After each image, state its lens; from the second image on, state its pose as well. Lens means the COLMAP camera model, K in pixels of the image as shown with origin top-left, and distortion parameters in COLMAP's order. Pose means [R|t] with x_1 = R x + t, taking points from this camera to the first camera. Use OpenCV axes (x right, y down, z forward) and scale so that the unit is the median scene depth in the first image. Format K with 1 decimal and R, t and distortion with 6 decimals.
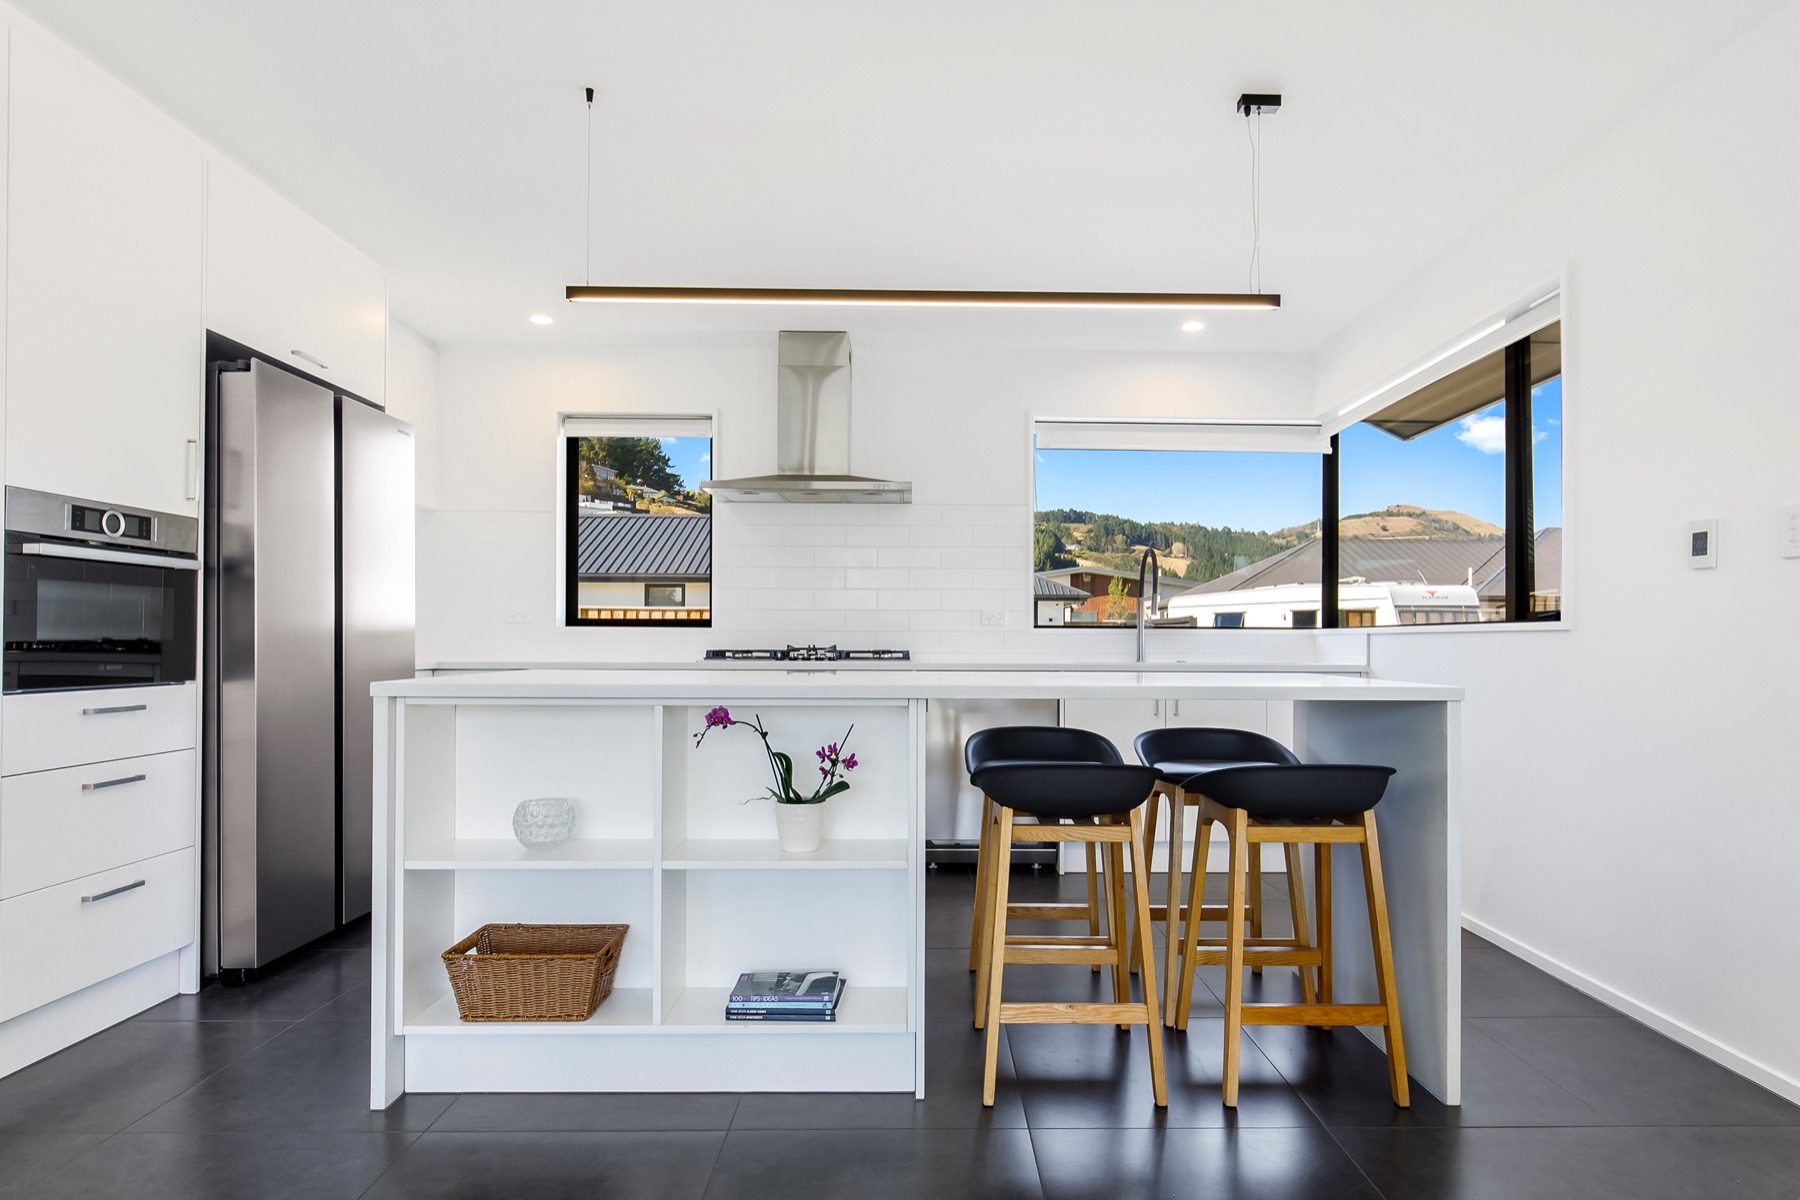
lens RADIAL K [[1009.4, 0, 931.9], [0, 1009.4, 641.5], [0, 0, 1]] dist [-0.001133, -0.000510]
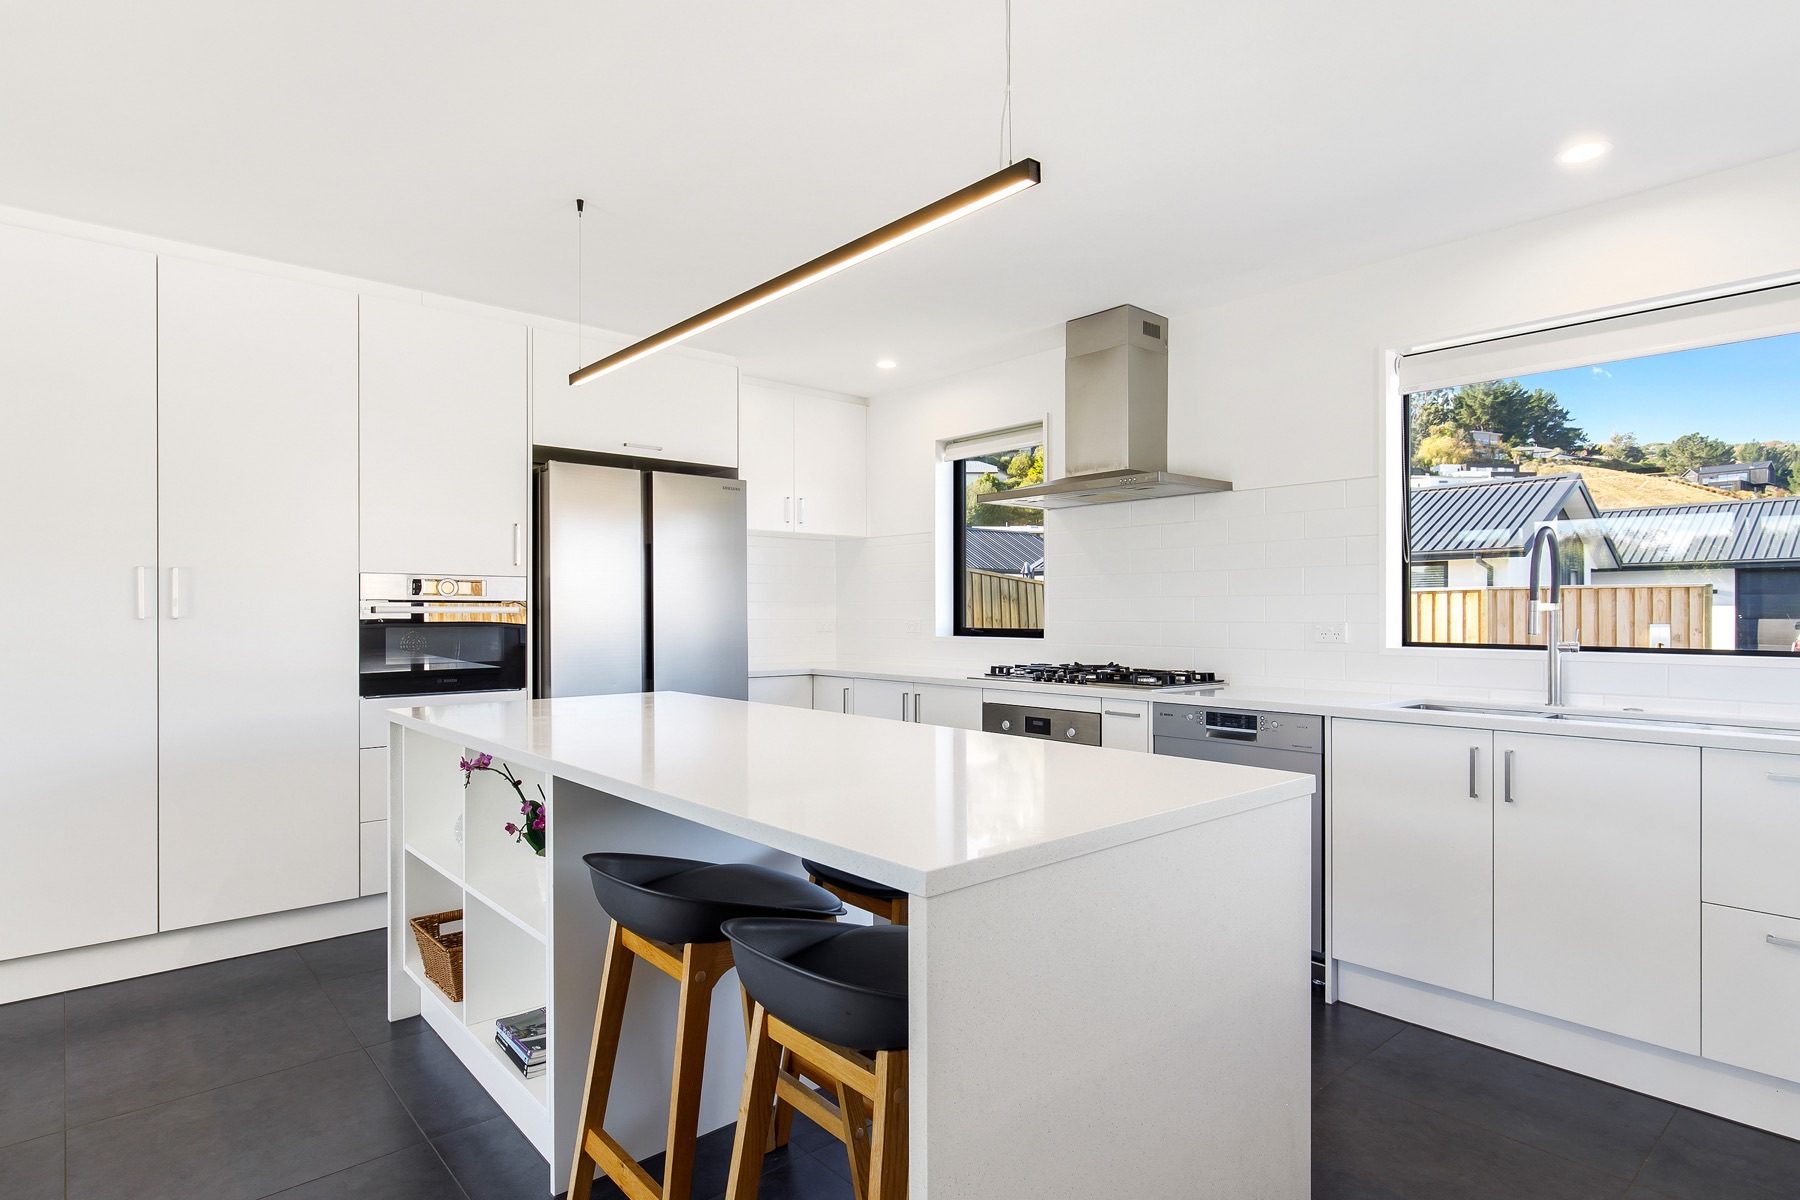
lens RADIAL K [[945.8, 0, 896.1], [0, 945.8, 608.8], [0, 0, 1]] dist [-0.001631, -0.000274]
pose [[0.642520, -0.006622, -0.766240, 0.378899], [0.001525, 0.999972, -0.007363, -0.036563], [0.766267, 0.003562, 0.642512, 0.305269]]
